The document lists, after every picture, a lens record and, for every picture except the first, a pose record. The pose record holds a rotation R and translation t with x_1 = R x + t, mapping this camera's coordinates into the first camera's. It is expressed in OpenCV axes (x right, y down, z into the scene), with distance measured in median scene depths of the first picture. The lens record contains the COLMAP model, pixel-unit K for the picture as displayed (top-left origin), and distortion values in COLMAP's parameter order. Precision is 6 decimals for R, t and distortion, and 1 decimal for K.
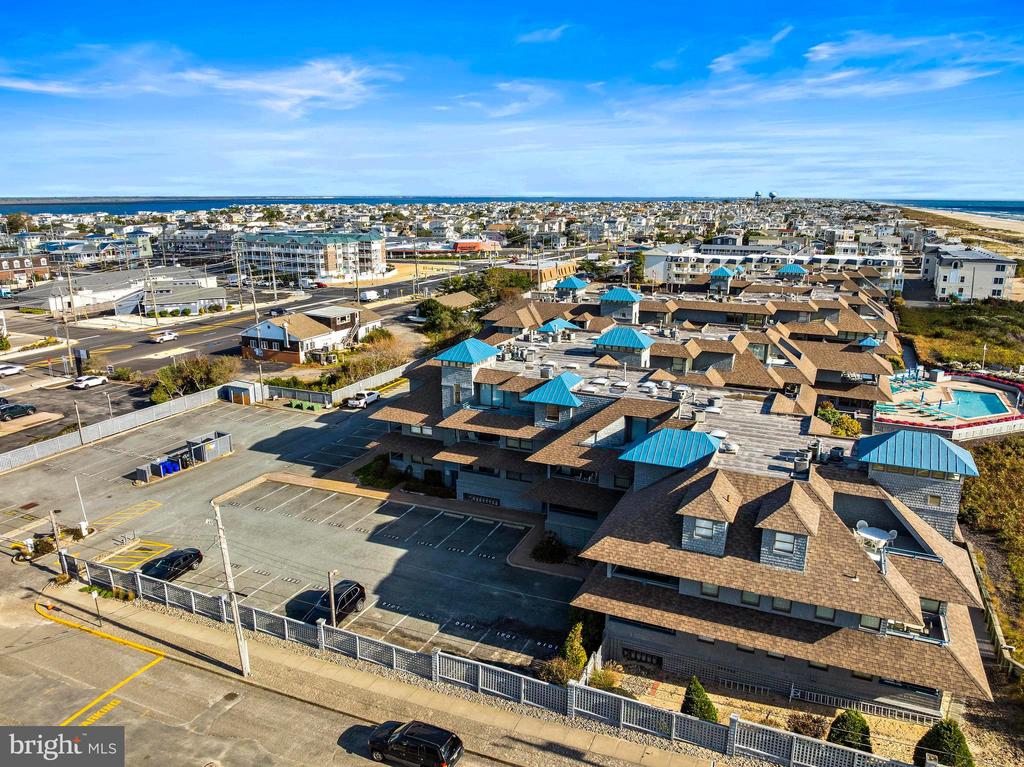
lens RADIAL K [[730.1, 0, 513.1], [0, 730.1, 380.7], [0, 0, 1]] dist [-0.041965, 0.010149]
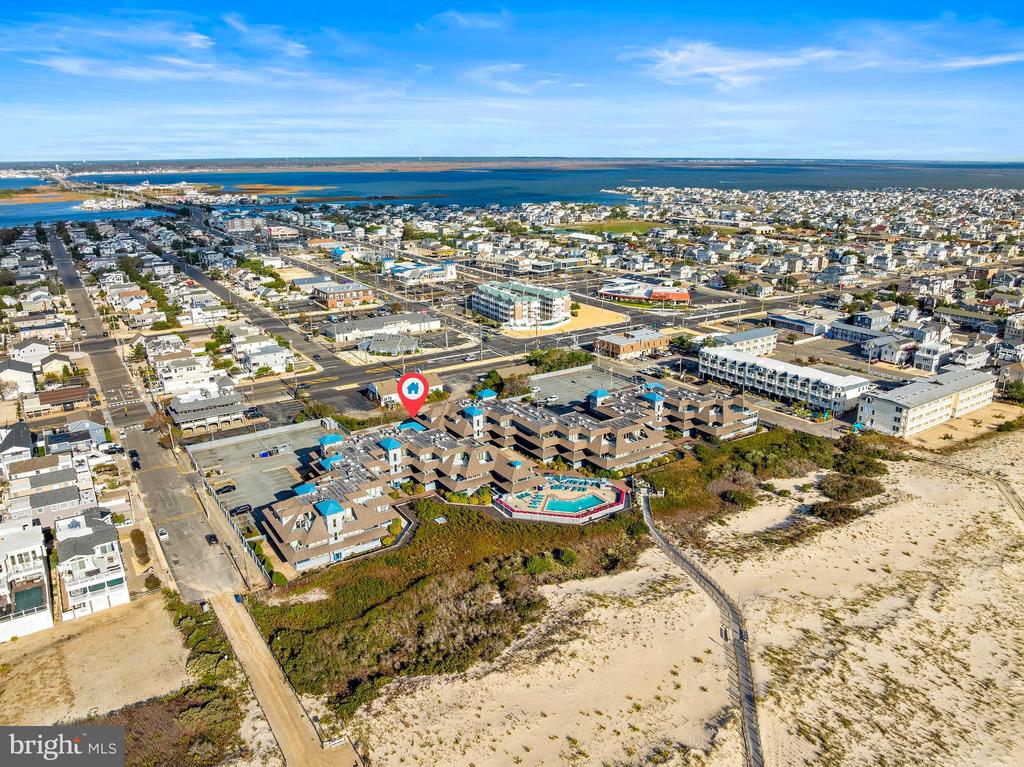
lens RADIAL K [[724.6, 0, 513.0], [0, 724.6, 379.8], [0, 0, 1]] dist [-0.036722, 0.000922]
pose [[0.849545, 0.155859, -0.503966, 1.422747], [-0.129541, 0.987741, 0.087105, -0.447527], [0.511364, -0.008715, 0.859320, -0.758071]]
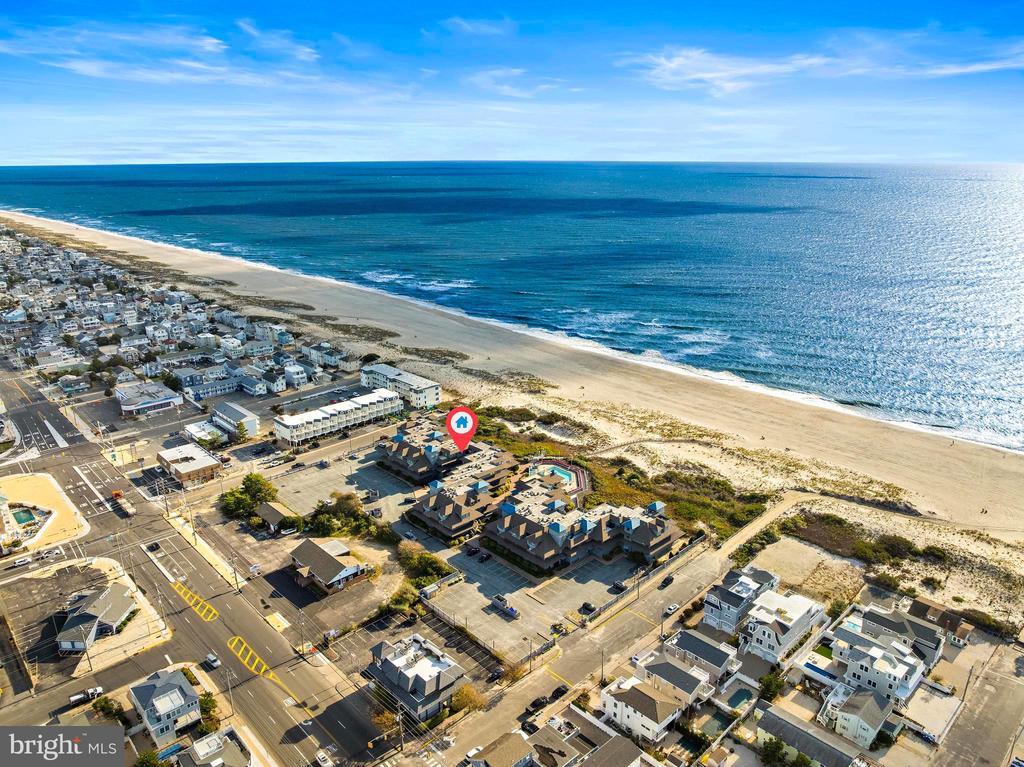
lens RADIAL K [[720.8, 0, 512.0], [0, 720.8, 383.5], [0, 0, 1]] dist [-0.018266, -0.035032]
pose [[0.375007, -0.280911, 0.883436, -2.299605], [0.232087, 0.951083, 0.203904, -1.107832], [-0.897500, 0.128568, 0.421858, -0.272029]]
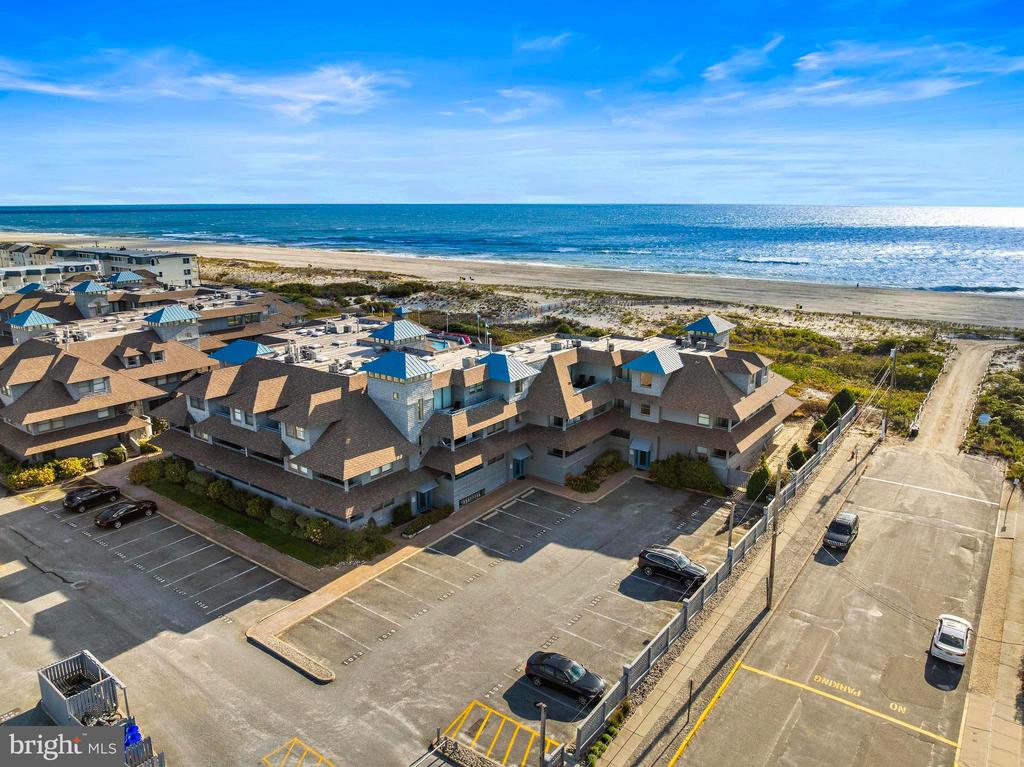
lens RADIAL K [[720.8, 0, 512.0], [0, 720.8, 383.5], [0, 0, 1]] dist [-0.018266, -0.035032]
pose [[0.205883, -0.240550, 0.948550, -0.685034], [0.241883, 0.951748, 0.188860, -0.118083], [-0.948211, 0.190555, 0.254133, 0.486191]]
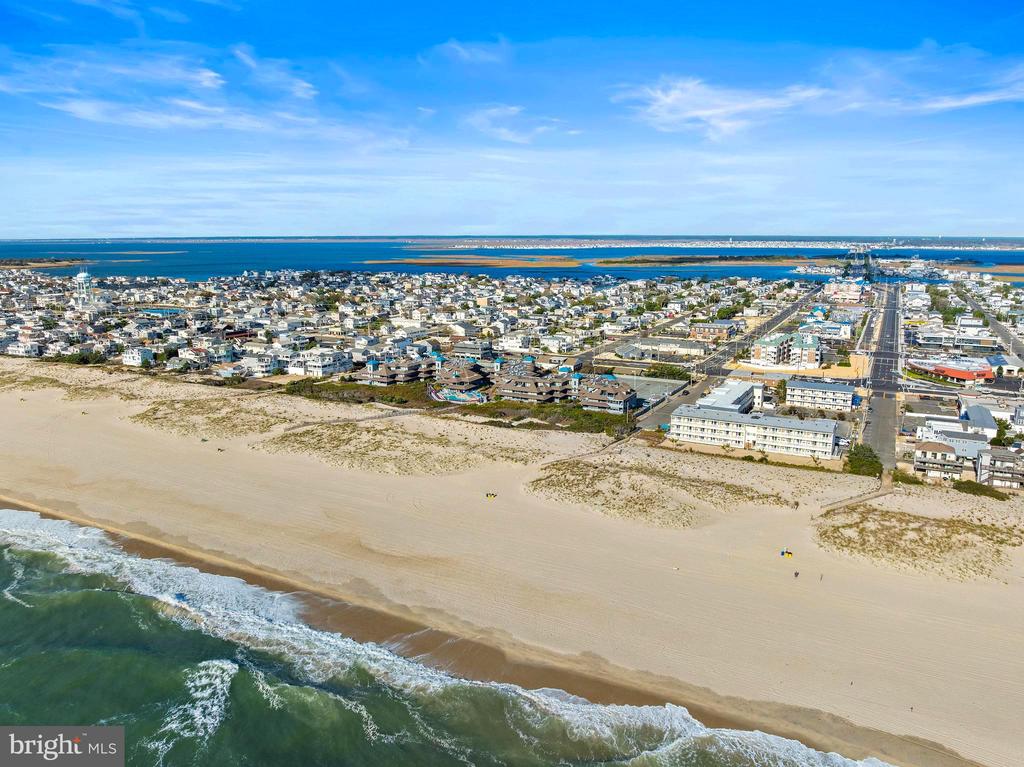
lens RADIAL K [[724.6, 0, 513.0], [0, 724.6, 379.8], [0, 0, 1]] dist [-0.036722, 0.000922]
pose [[-0.054491, 0.198046, -0.978677, 4.270878], [-0.246036, 0.947250, 0.205385, -0.903342], [0.967728, 0.251982, -0.002890, 1.275614]]
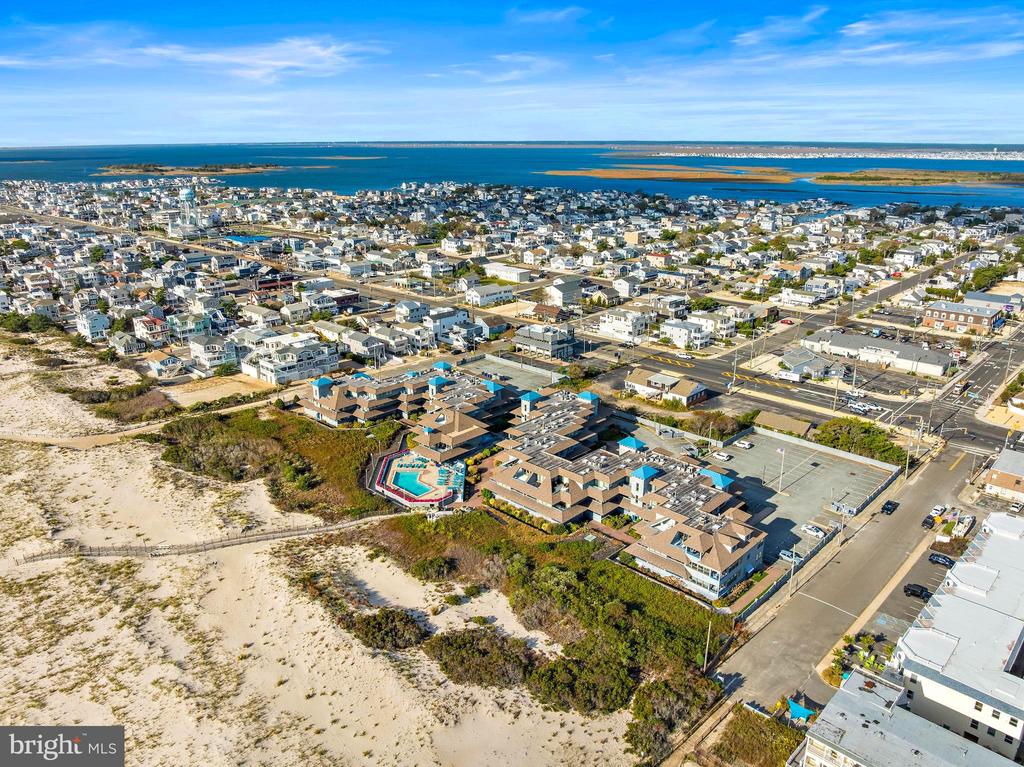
lens RADIAL K [[730.1, 0, 513.1], [0, 730.1, 380.7], [0, 0, 1]] dist [-0.041965, 0.010149]
pose [[-0.328881, 0.298907, -0.895819, 2.254191], [-0.232329, 0.893825, 0.383536, -1.054097], [0.915347, 0.334262, -0.224517, 1.611384]]
